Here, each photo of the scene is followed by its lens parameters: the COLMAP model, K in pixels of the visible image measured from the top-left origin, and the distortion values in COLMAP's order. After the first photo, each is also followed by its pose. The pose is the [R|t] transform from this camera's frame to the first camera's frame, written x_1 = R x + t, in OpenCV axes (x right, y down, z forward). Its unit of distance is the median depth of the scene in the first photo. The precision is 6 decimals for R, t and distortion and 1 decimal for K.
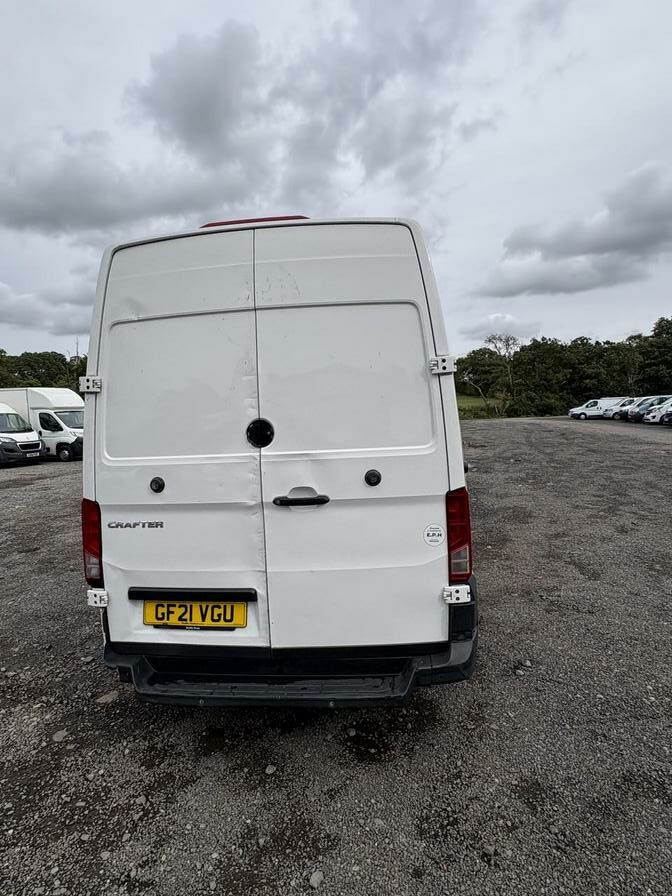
lens RADIAL K [[496.0, 0, 334.9], [0, 496.0, 445.6], [0, 0, 1]] dist [0.002553, 0.000149]
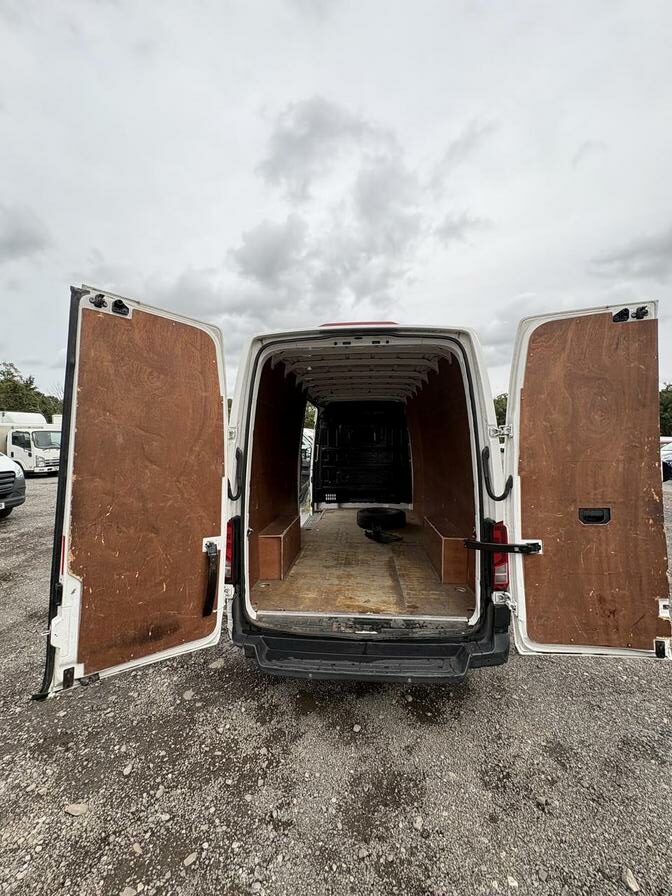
lens RADIAL K [[358.5, 0, 335.3], [0, 358.5, 446.7], [0, 0, 1]] dist [-0.000488, 0.000507]
pose [[0.998820, 0.041940, 0.024485, -0.244777], [-0.040746, 0.998045, -0.047395, -0.053900], [-0.026425, 0.046342, 0.998576, 0.005524]]
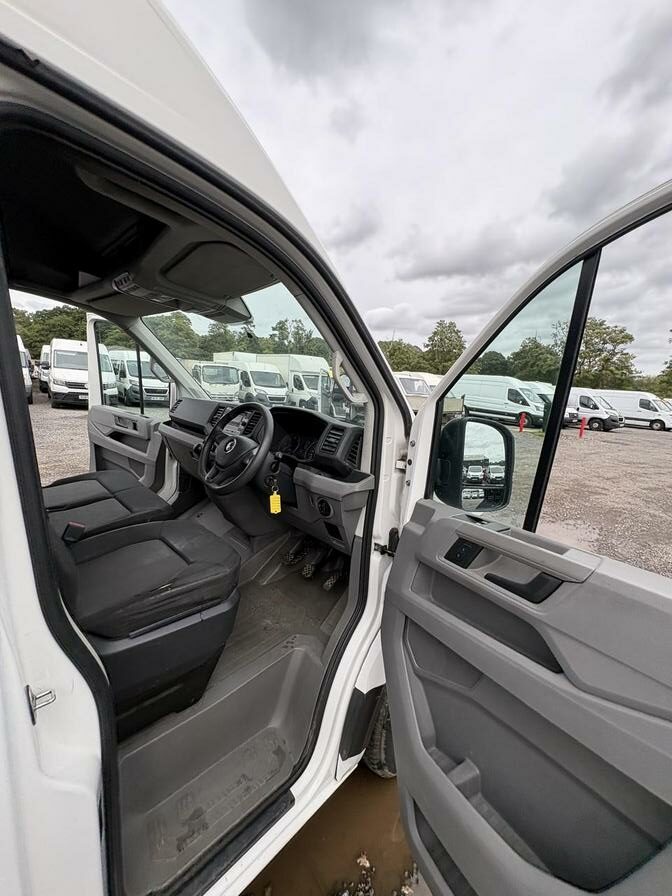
lens RADIAL K [[355.2, 0, 339.5], [0, 355.2, 447.8], [0, 0, 1]] dist [0.008436, 0.000082]
pose [[0.771346, 0.204864, -0.602541, 0.762067], [-0.147240, 0.978531, 0.144211, -0.243385], [0.619149, -0.022518, 0.784951, 2.829149]]
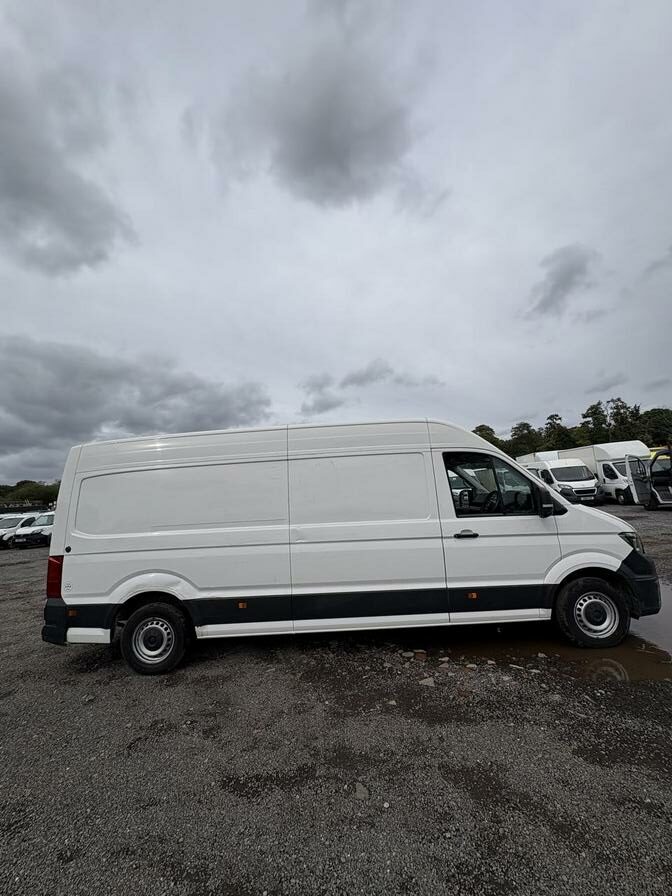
lens RADIAL K [[357.6, 0, 332.4], [0, 357.6, 448.3], [0, 0, 1]] dist [0.008649, 0.000168]
pose [[0.062165, -0.086943, -0.994272, 2.114784], [0.008903, 0.996207, -0.086555, -0.274515], [0.998026, -0.003471, 0.062703, 2.246789]]
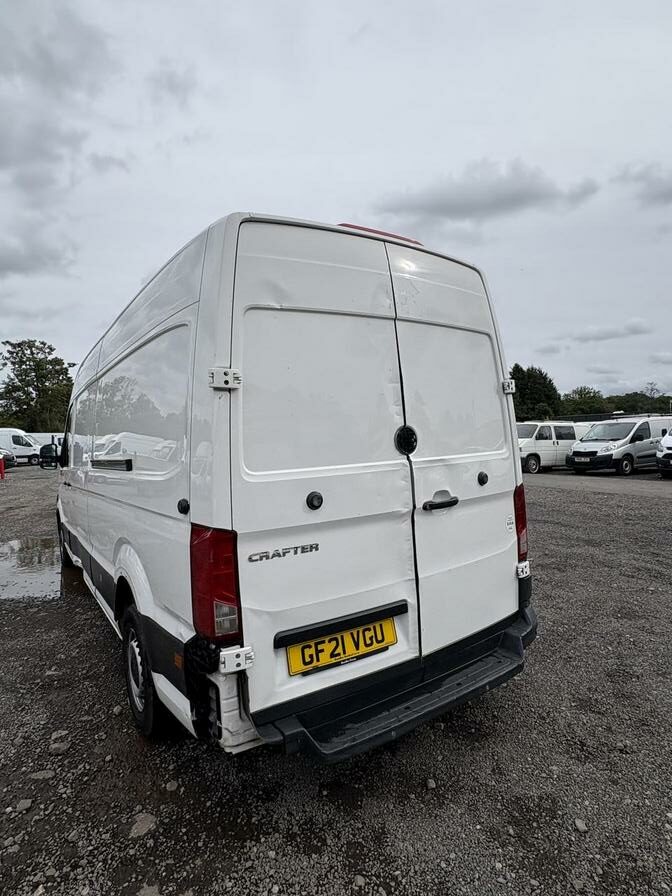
lens RADIAL K [[495.8, 0, 338.2], [0, 495.8, 438.5], [0, 0, 1]] dist [-0.003751, 0.000940]
pose [[0.766043, 0.007741, 0.642743, -0.906638], [0.048257, 0.996413, -0.069515, 0.035190], [-0.640975, 0.084268, 0.762922, 0.319572]]
